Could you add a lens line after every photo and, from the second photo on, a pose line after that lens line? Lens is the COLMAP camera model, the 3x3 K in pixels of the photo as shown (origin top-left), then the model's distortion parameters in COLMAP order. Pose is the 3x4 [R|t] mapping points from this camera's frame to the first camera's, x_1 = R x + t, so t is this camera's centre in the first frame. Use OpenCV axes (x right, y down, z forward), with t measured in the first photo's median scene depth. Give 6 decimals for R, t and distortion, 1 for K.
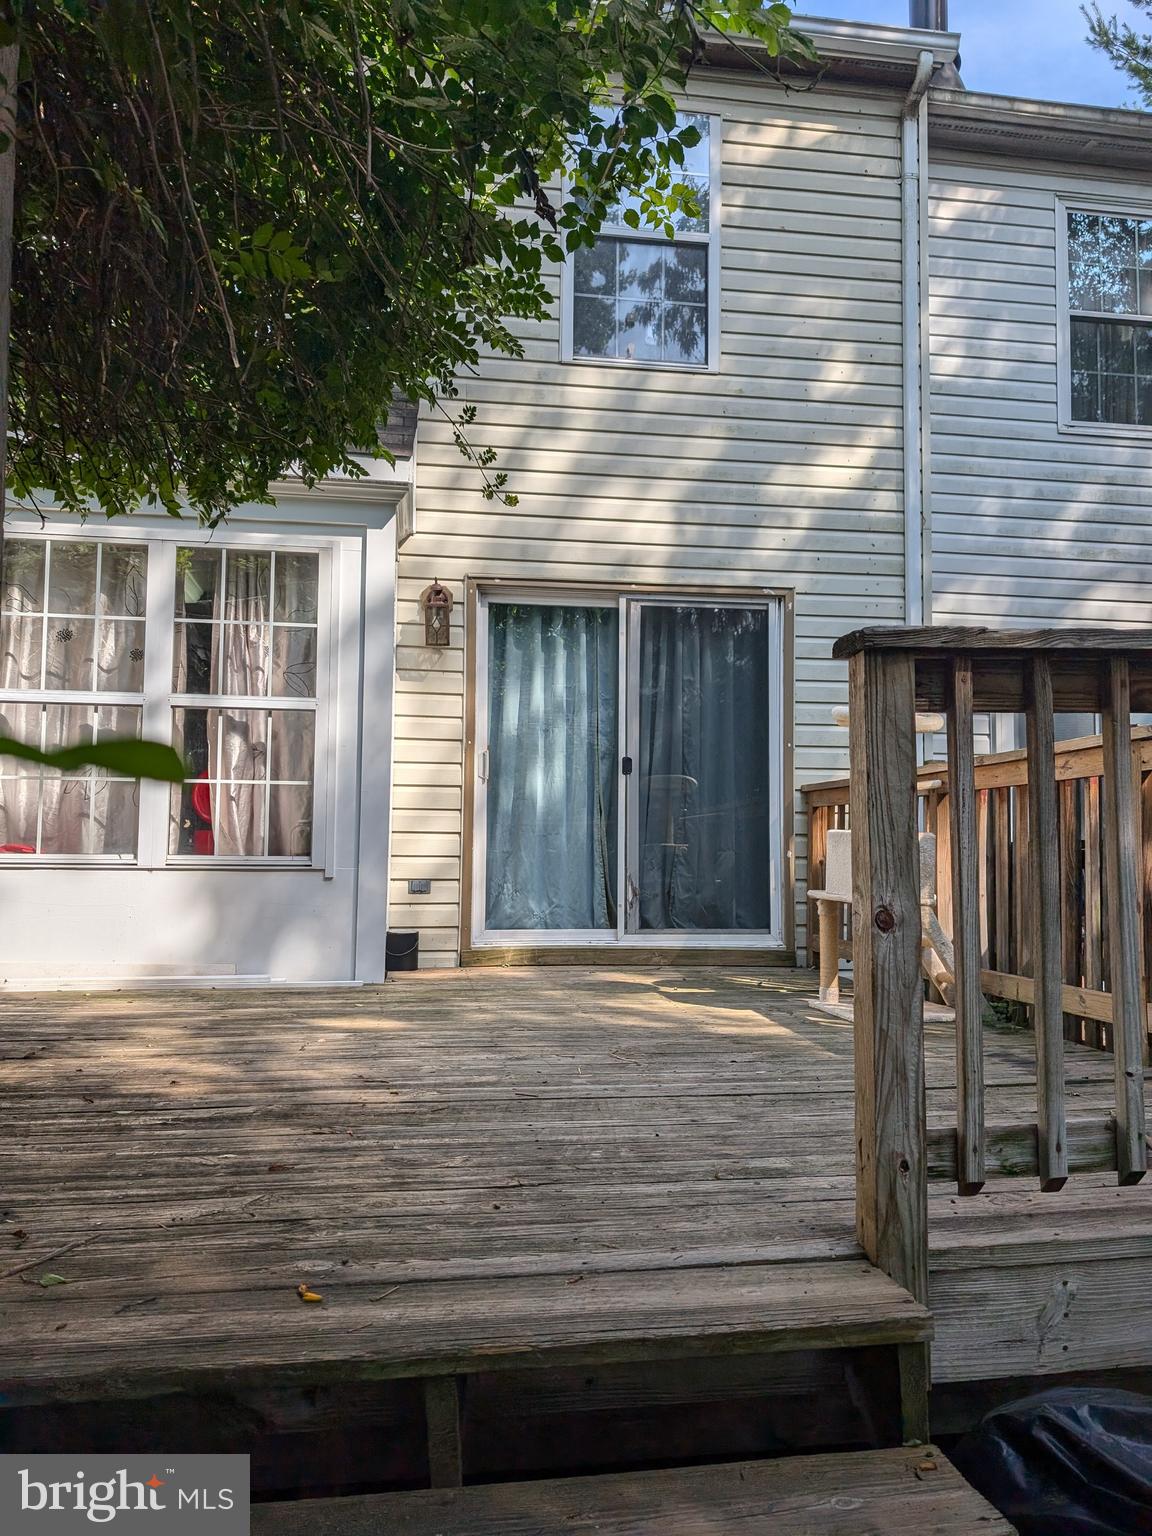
lens RADIAL K [[1102.2, 0, 580.3], [0, 1102.2, 774.6], [0, 0, 1]] dist [0.020219, -0.021695]
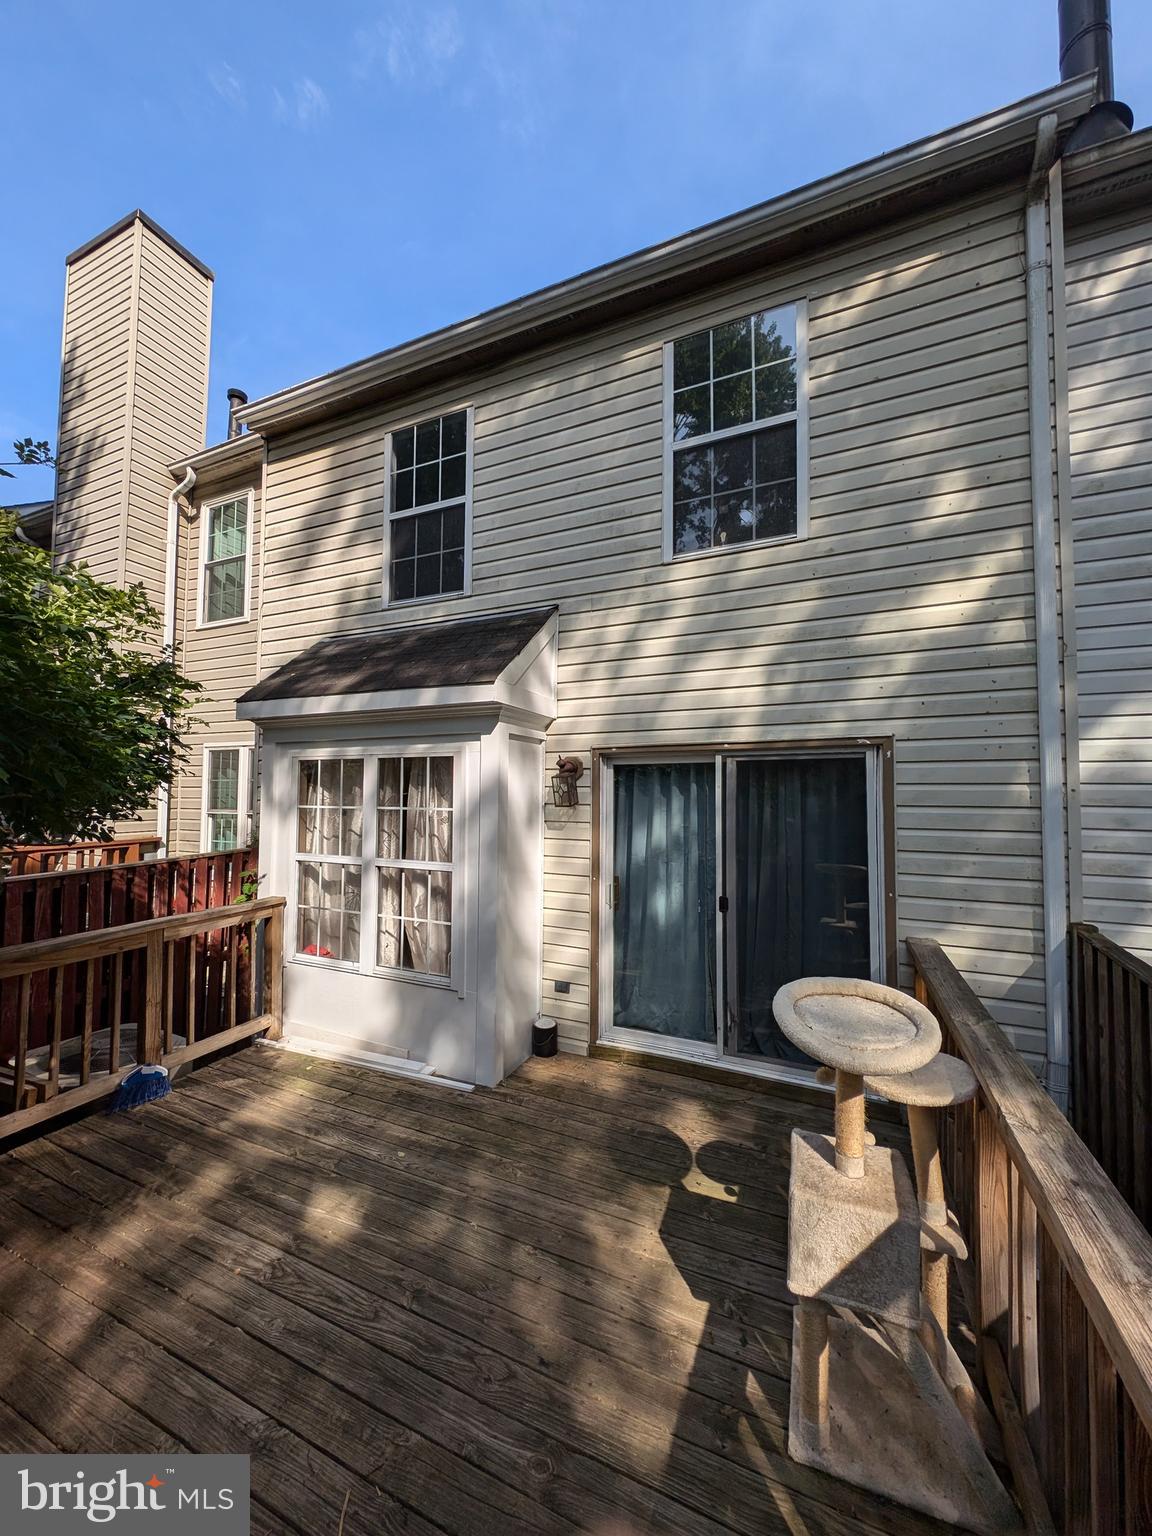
lens RADIAL K [[574.4, 0, 568.2], [0, 574.4, 766.9], [0, 0, 1]] dist [0.009107, -0.004597]
pose [[0.842810, -0.032791, -0.537212, 0.225855], [0.043149, 0.999046, 0.006713, -0.157259], [0.536479, -0.028837, 0.843421, 0.401990]]
